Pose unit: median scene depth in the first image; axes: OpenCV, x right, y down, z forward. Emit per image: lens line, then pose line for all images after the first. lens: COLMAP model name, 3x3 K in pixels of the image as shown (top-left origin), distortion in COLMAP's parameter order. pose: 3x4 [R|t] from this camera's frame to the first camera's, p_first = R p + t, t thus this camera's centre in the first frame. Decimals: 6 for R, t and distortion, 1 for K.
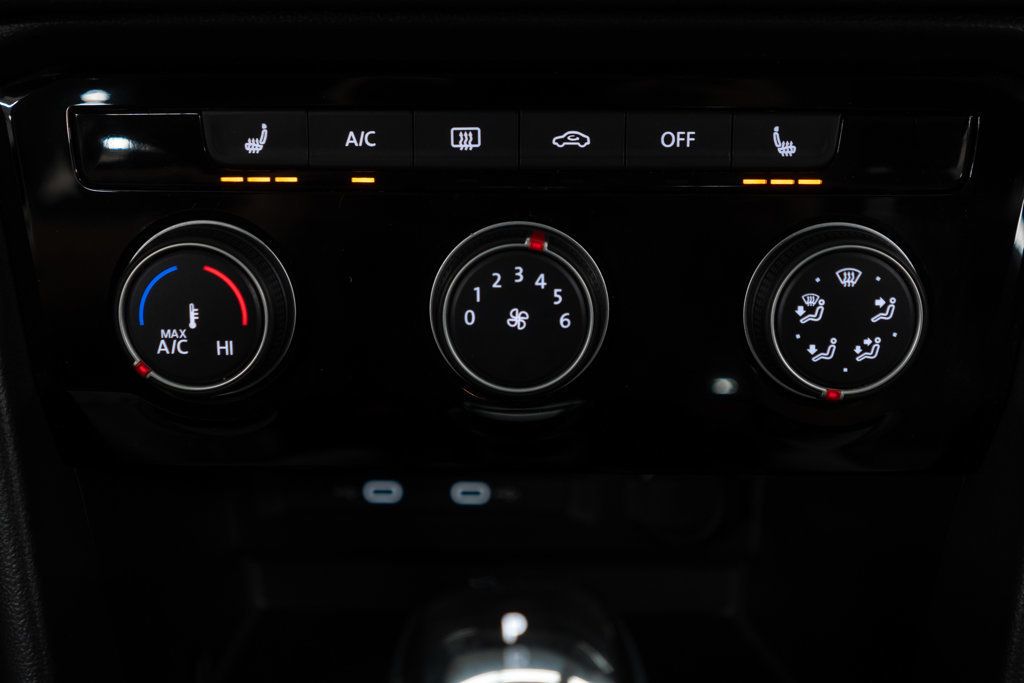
lens RADIAL K [[1226.8, 0, 512.0], [0, 1226.8, 341.5], [0, 0, 1]] dist [-0.004853, -0.015080]
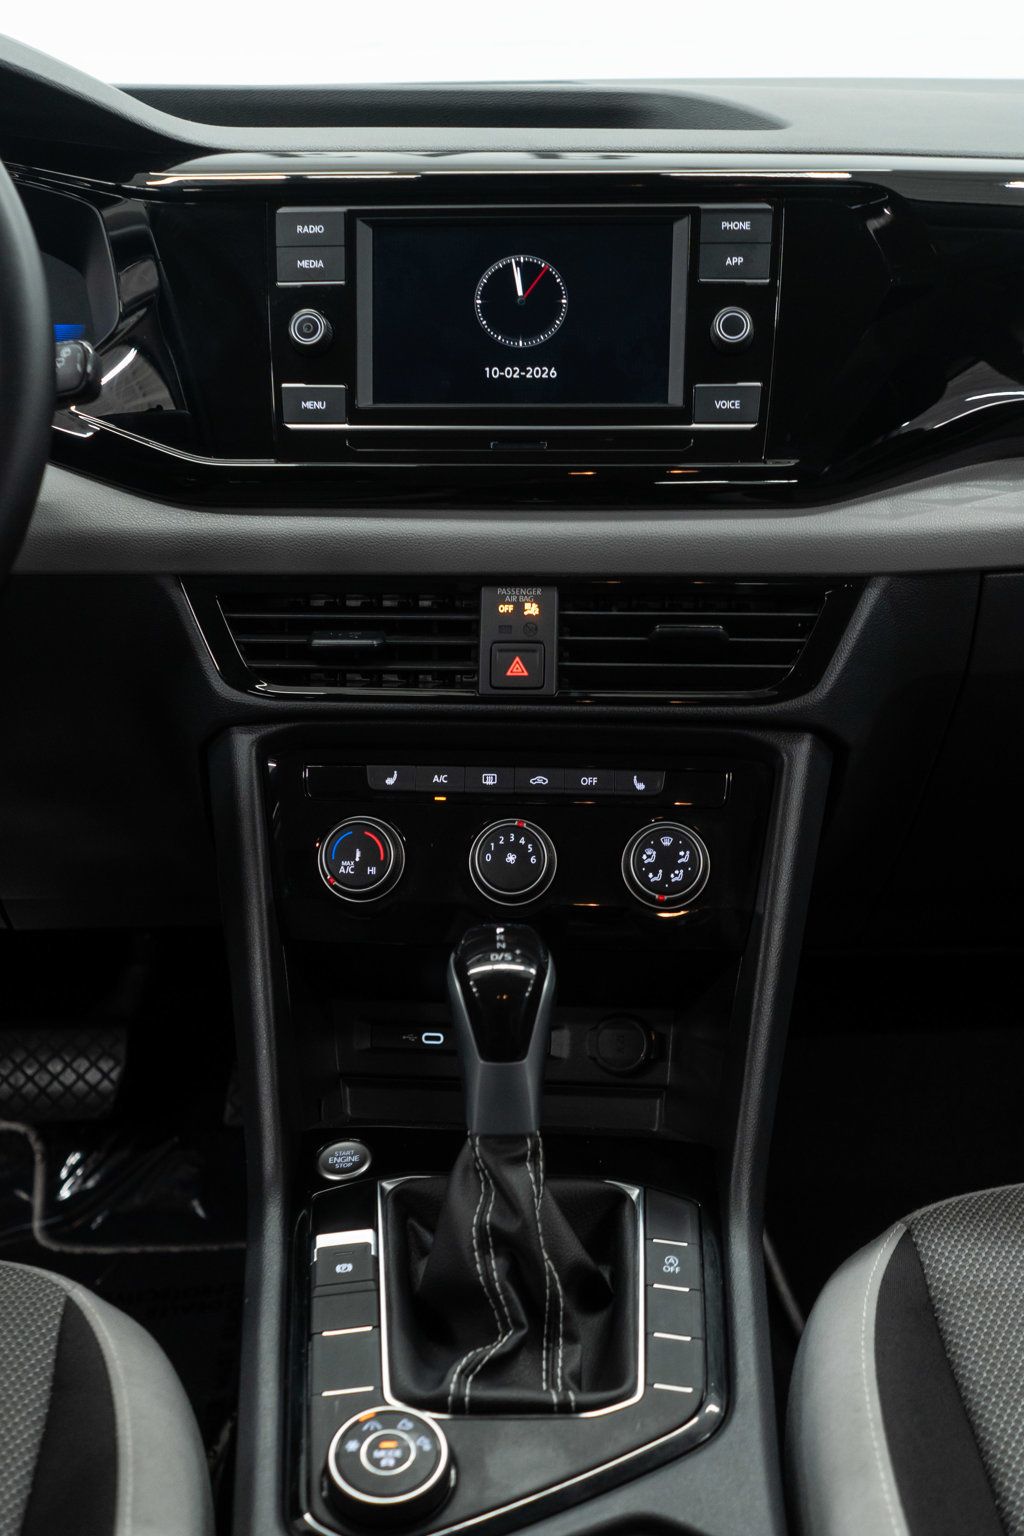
lens RADIAL K [[1840.2, 0, 512.0], [0, 1840.2, 768.0], [0, 0, 1]] dist [-0.004853, -0.015080]
pose [[0.998928, 0.017339, -0.042924, 0.139581], [-0.030957, 0.939596, -0.340883, 0.914464], [0.034421, 0.341846, 0.939125, -2.029336]]
